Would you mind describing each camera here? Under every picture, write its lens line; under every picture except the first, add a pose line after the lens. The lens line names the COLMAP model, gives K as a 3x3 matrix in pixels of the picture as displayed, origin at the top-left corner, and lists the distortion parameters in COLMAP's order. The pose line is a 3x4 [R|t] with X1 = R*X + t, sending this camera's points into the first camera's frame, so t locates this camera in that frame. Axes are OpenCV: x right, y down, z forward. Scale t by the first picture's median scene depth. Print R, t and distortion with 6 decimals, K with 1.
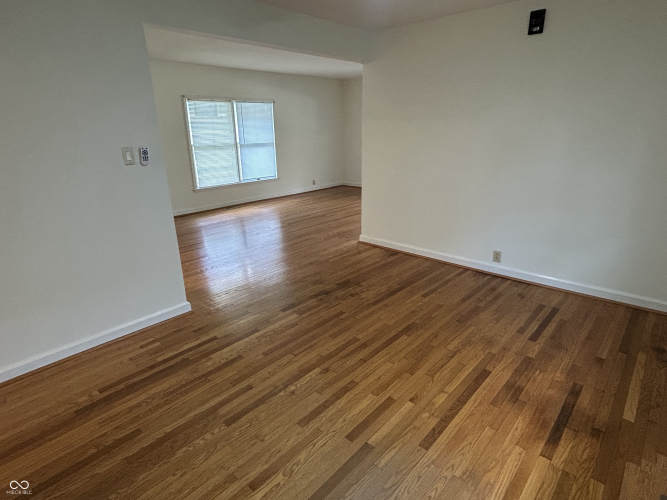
lens RADIAL K [[372.3, 0, 332.8], [0, 372.3, 246.6], [0, 0, 1]] dist [-0.003057, 0.000744]
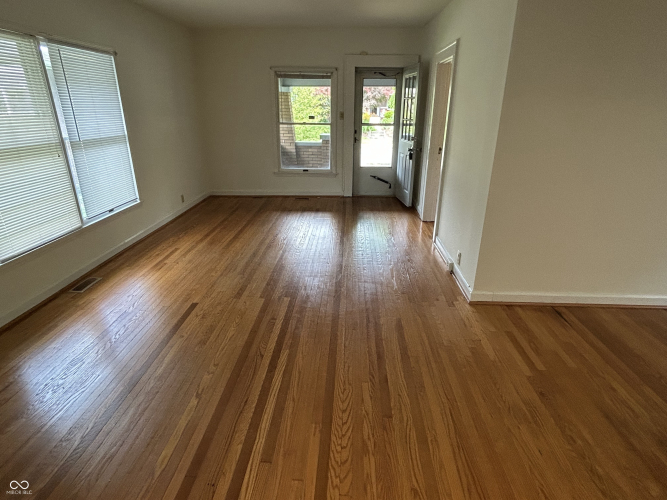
lens RADIAL K [[372.3, 0, 334.3], [0, 372.3, 250.5], [0, 0, 1]] dist [-0.003057, 0.000744]
pose [[0.763694, -0.217539, 0.607823, -0.529348], [0.184371, 0.975798, 0.117585, -0.247960], [-0.618692, 0.022266, 0.785318, 0.796039]]
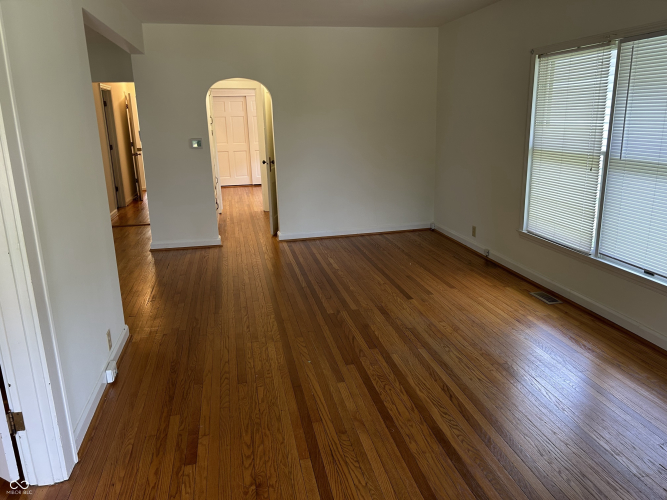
lens RADIAL K [[498.7, 0, 332.2], [0, 498.7, 246.7], [0, 0, 1]] dist [0.055875, -0.065412]
pose [[-0.576339, 0.235439, -0.782562, 0.525504], [-0.225079, 0.874831, 0.428964, -0.601533], [0.785604, 0.423366, -0.451207, 1.798443]]
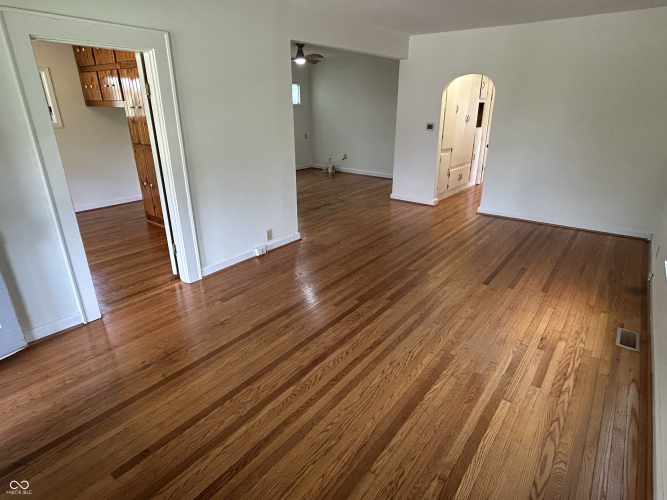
lens RADIAL K [[372.3, 0, 336.7], [0, 372.3, 248.7], [0, 0, 1]] dist [-0.003057, 0.000744]
pose [[-0.995995, 0.048650, -0.075016, 0.060933], [-0.010430, 0.770056, 0.637891, -0.697837], [0.088801, 0.636119, -0.766464, 2.066716]]
